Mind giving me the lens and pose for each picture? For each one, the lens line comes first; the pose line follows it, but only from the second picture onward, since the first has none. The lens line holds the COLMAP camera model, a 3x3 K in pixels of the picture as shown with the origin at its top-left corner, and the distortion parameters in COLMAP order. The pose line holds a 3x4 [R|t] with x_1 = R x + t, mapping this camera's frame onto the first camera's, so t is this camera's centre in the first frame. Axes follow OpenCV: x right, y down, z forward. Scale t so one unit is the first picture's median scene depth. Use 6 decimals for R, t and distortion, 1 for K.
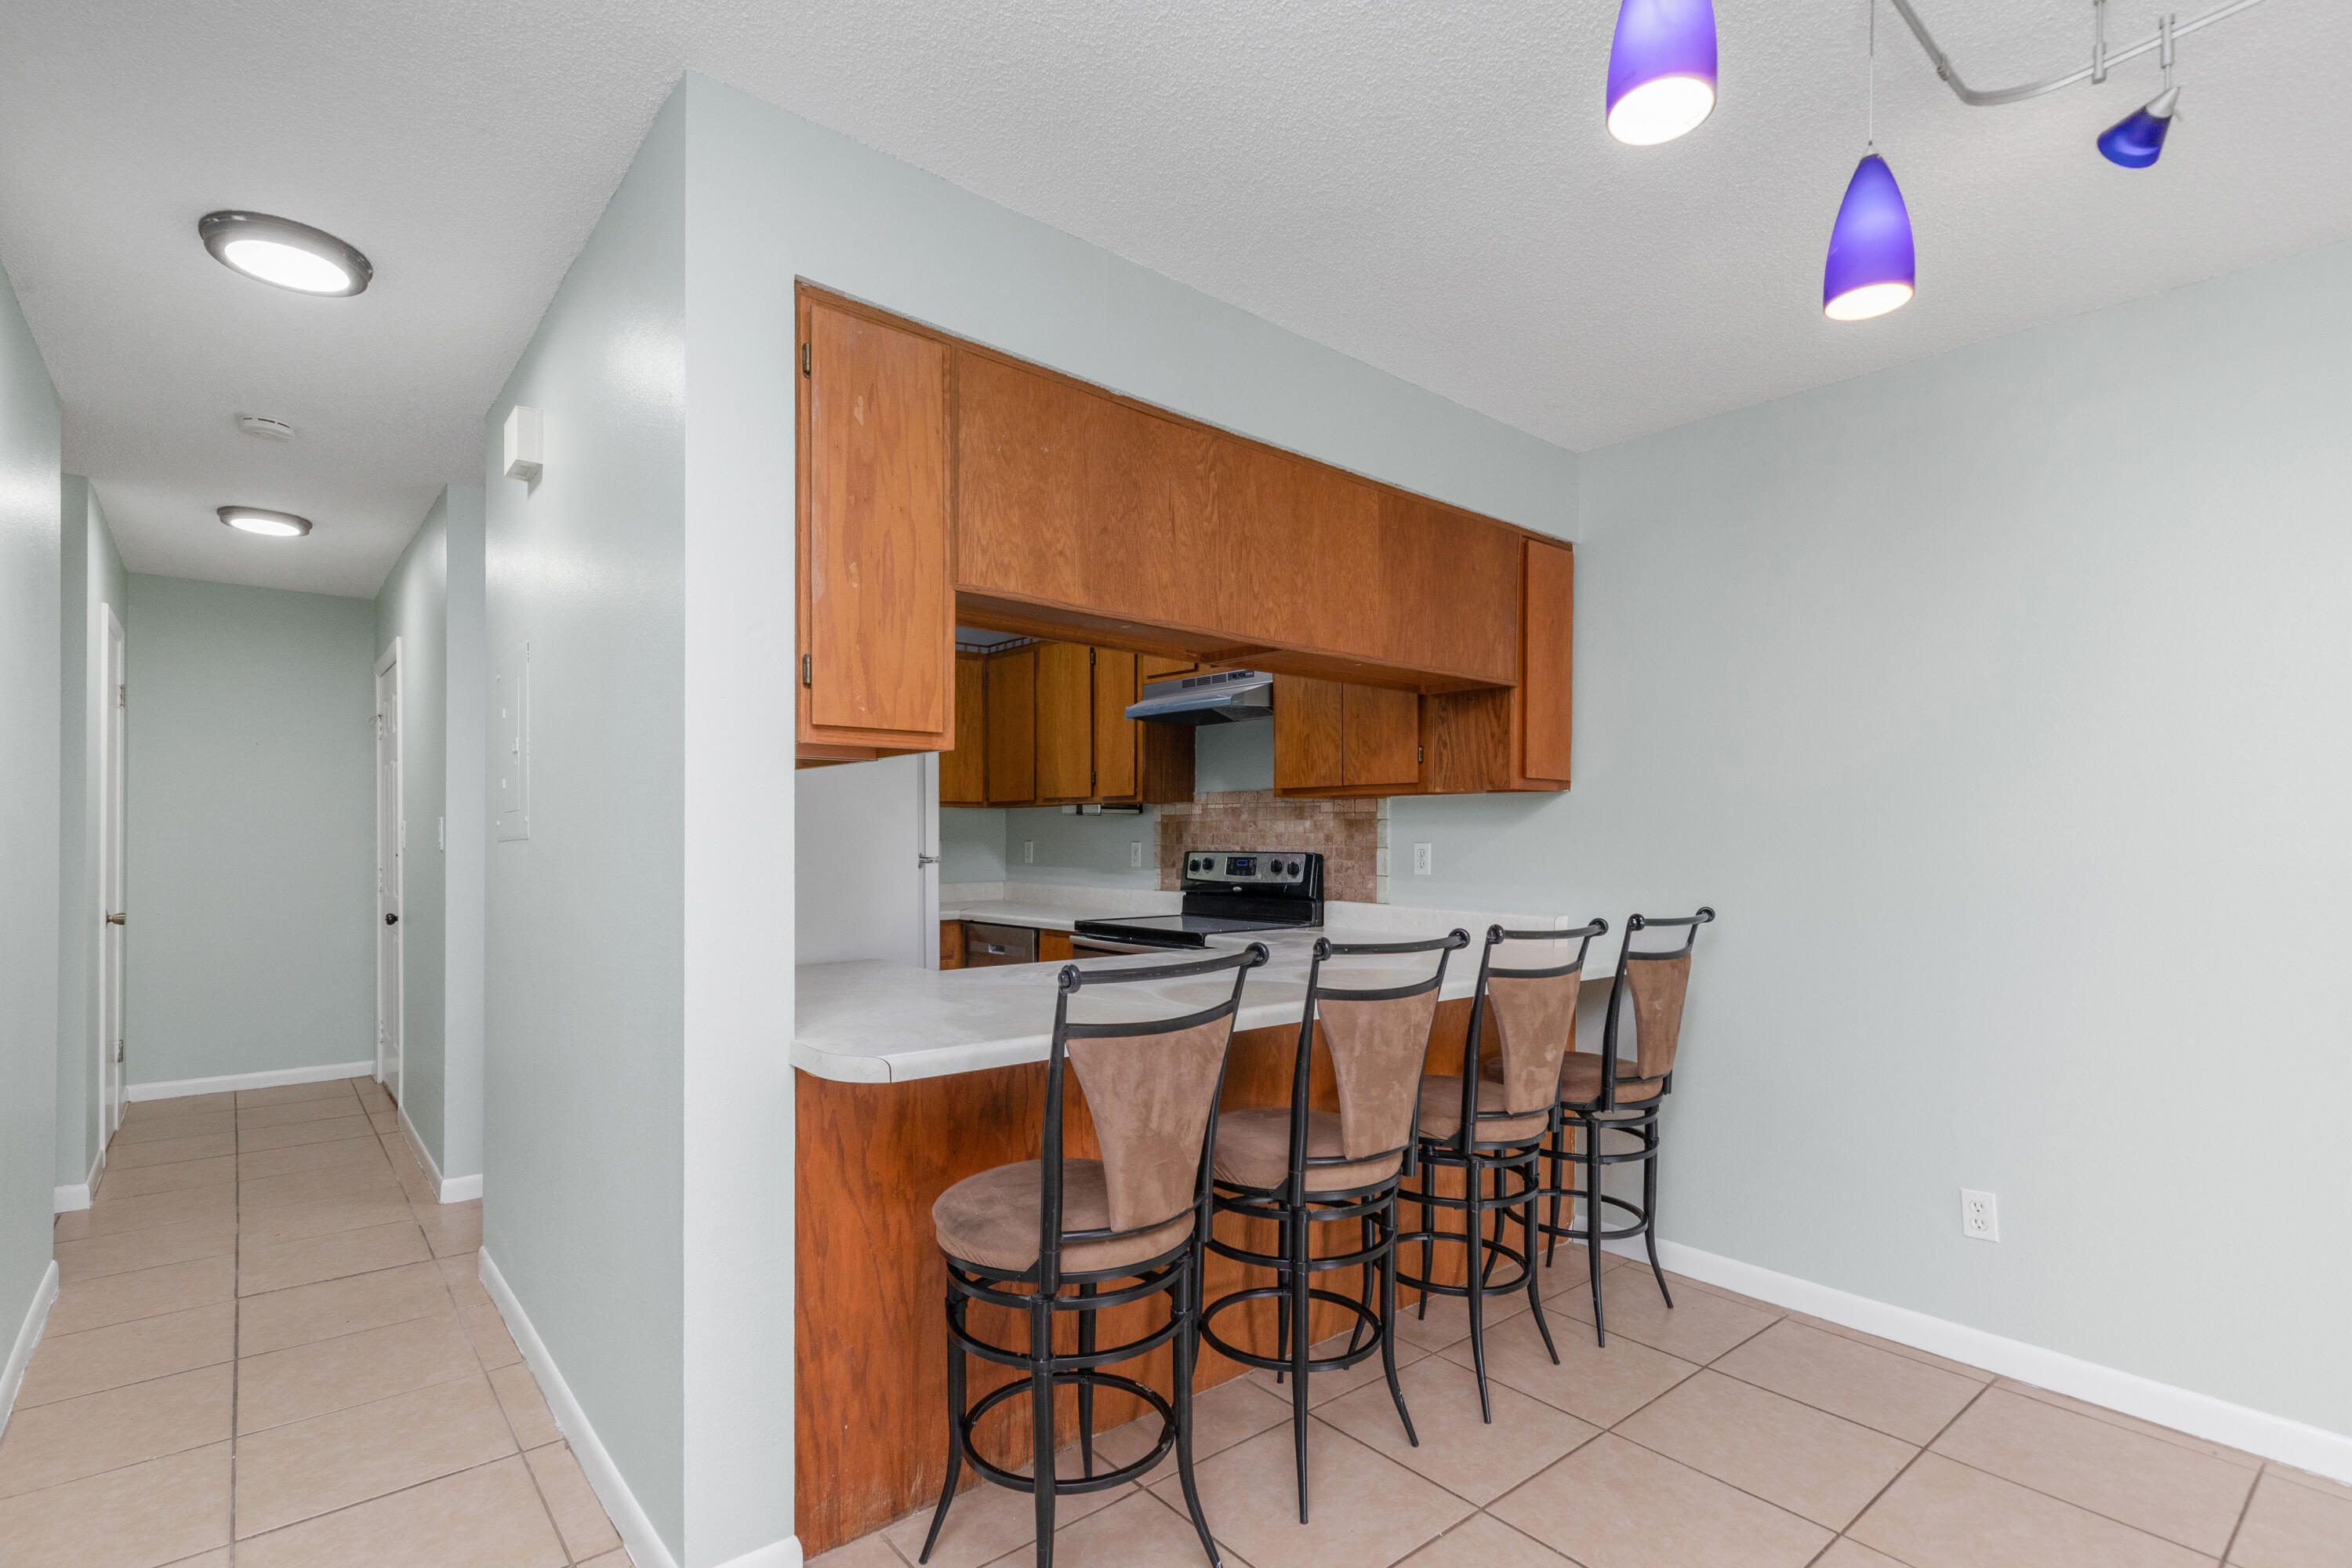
lens RADIAL K [[1090.1, 0, 1174.9], [0, 1090.1, 803.4], [0, 0, 1]] dist [0.003597, 0.000121]
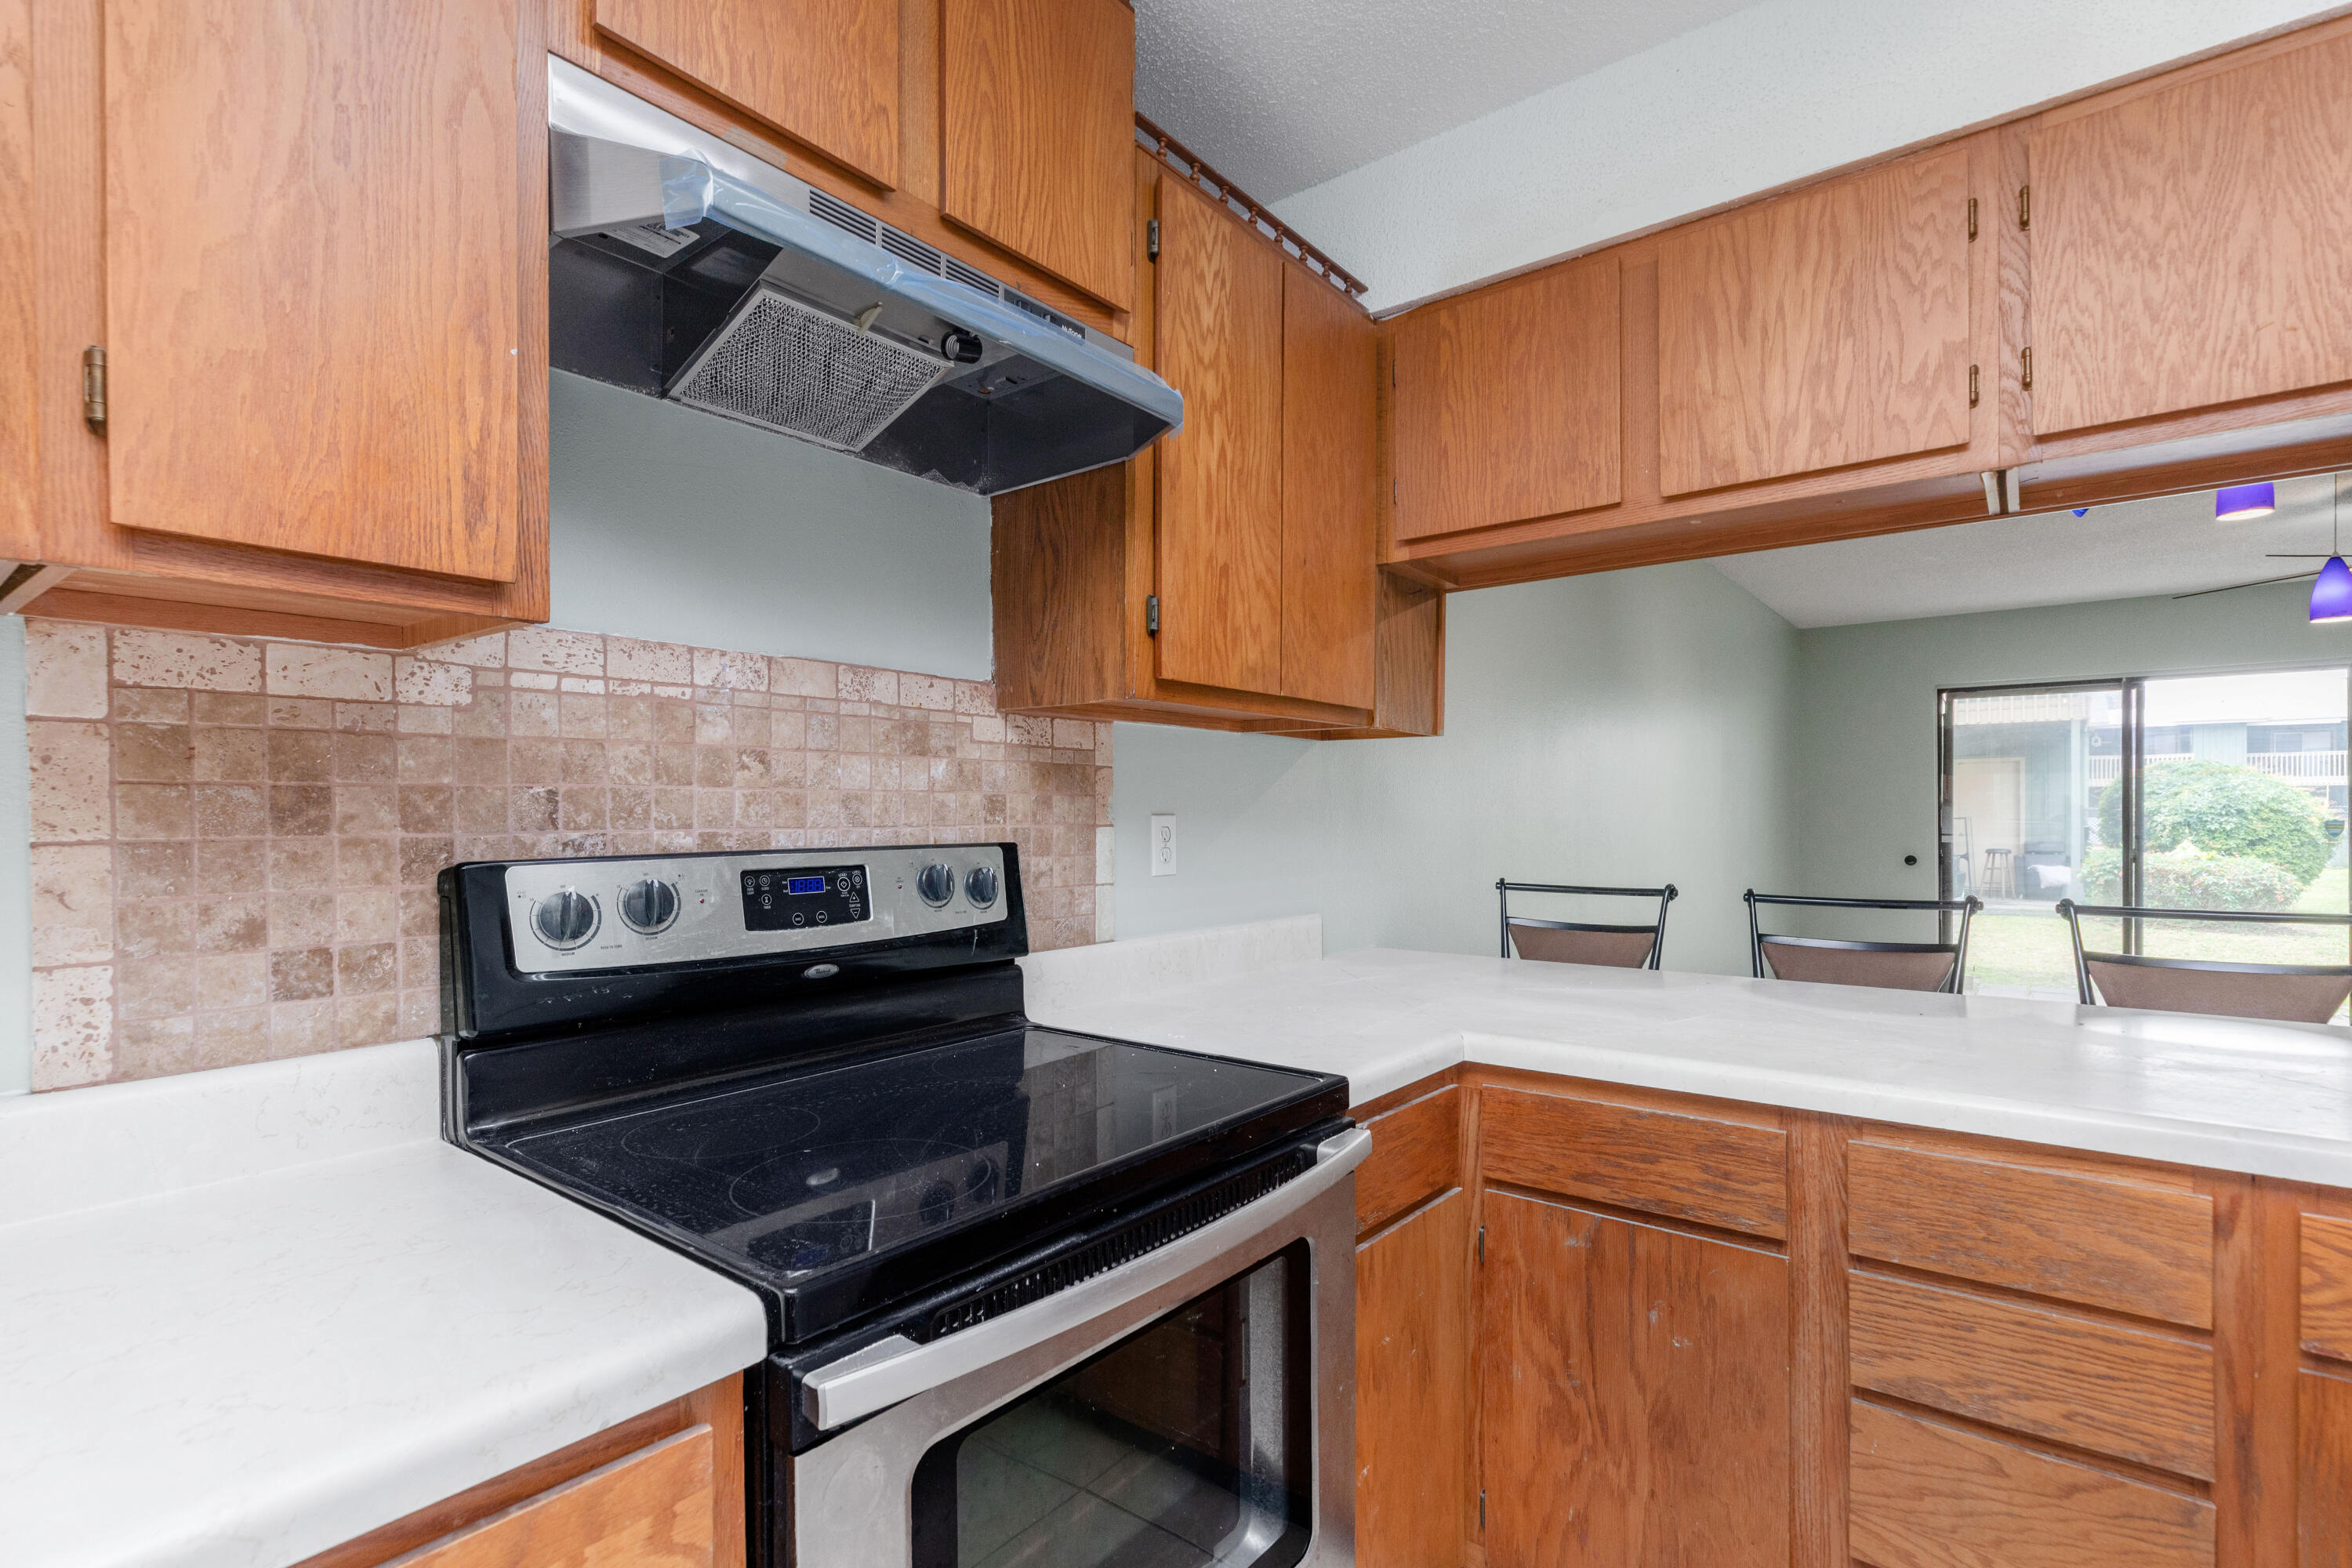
lens RADIAL K [[1090.1, 0, 1178.8], [0, 1090.1, 804.9], [0, 0, 1]] dist [0.003597, 0.000121]
pose [[-0.202802, 0.012815, 0.979136, -0.271810], [-0.019504, 0.999663, -0.017124, 0.036779], [-0.979025, -0.022569, -0.202484, 1.003025]]
